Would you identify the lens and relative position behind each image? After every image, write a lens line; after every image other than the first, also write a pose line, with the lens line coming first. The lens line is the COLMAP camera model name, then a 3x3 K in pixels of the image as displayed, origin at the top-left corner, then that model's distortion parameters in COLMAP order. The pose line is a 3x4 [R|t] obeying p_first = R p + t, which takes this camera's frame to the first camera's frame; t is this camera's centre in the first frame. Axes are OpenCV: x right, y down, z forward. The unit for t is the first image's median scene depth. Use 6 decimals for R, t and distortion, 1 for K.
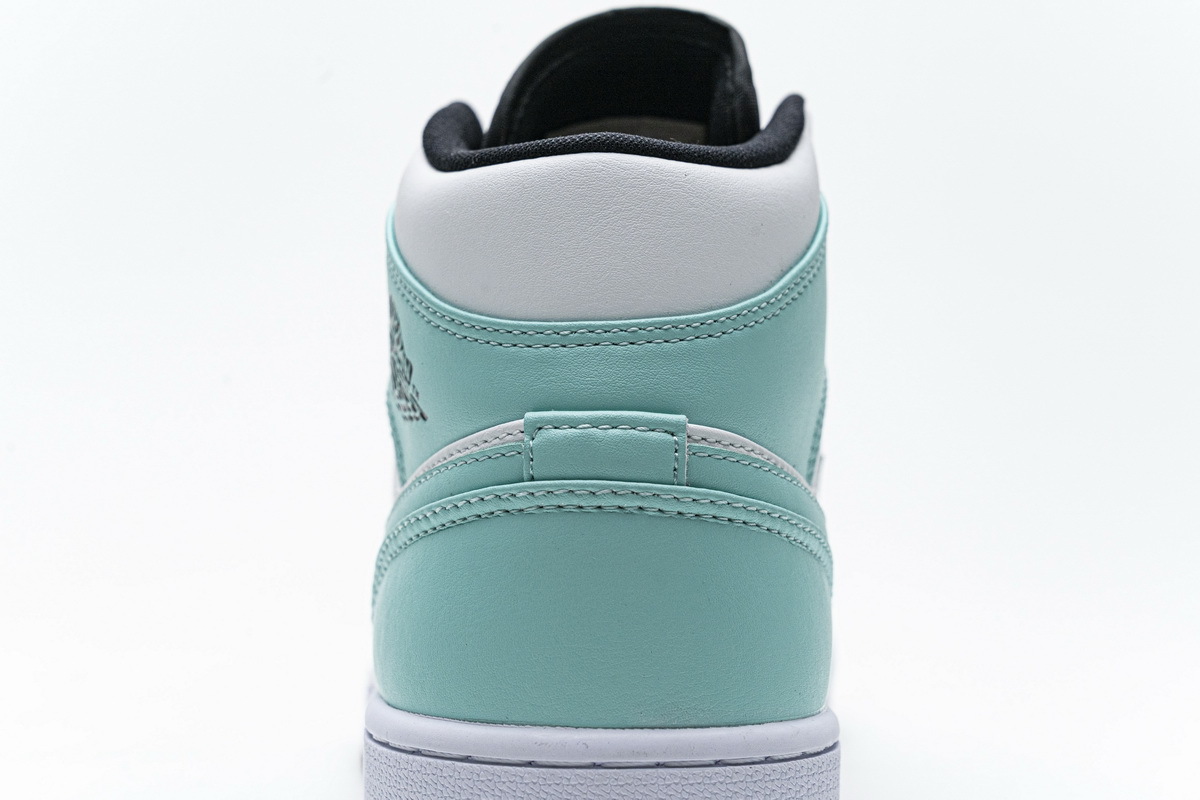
lens RADIAL K [[2329.5, 0, 600.0], [0, 2329.5, 400.0], [0, 0, 1]] dist [0.010406, -0.104387]
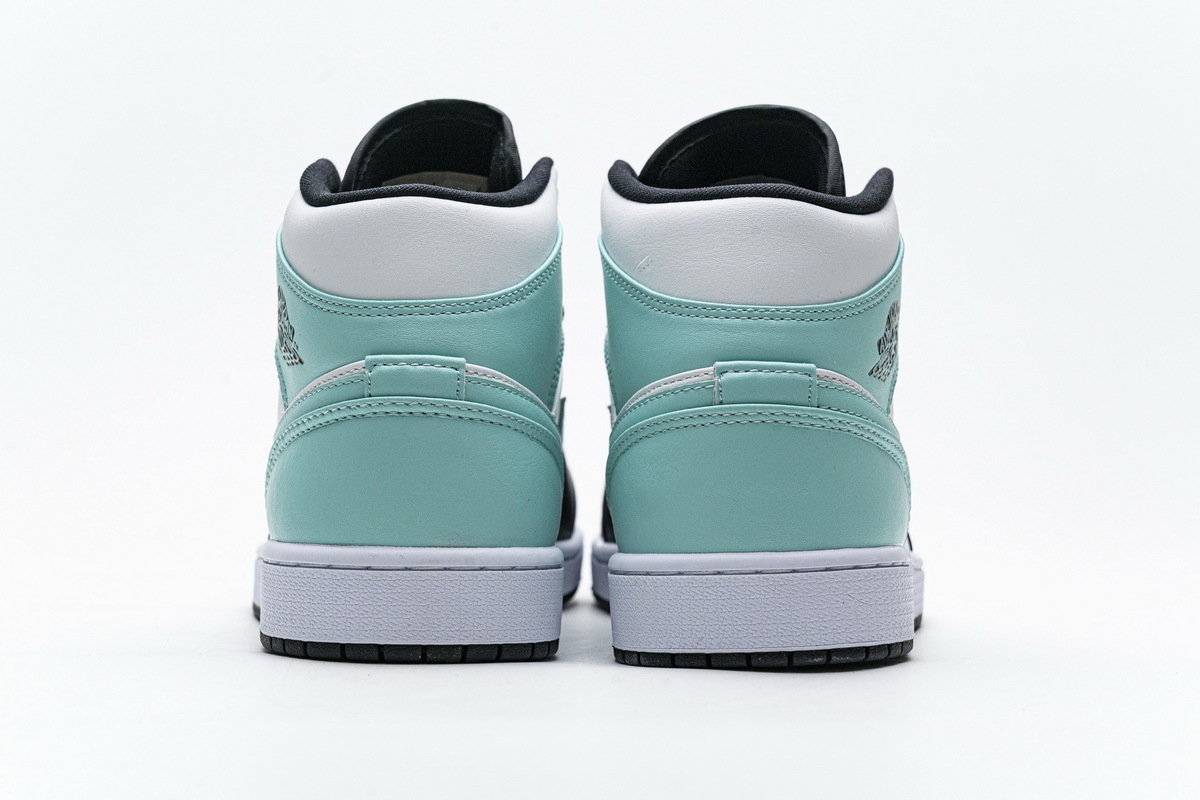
lens RADIAL K [[2329.5, 0, 600.0], [0, 2329.5, 400.0], [0, 0, 1]] dist [0.010406, -0.104387]
pose [[0.997759, 0.006728, 0.066571, 0.021856], [-0.005970, 0.999915, -0.011578, 0.051751], [-0.066643, 0.011154, 0.997714, -0.605990]]
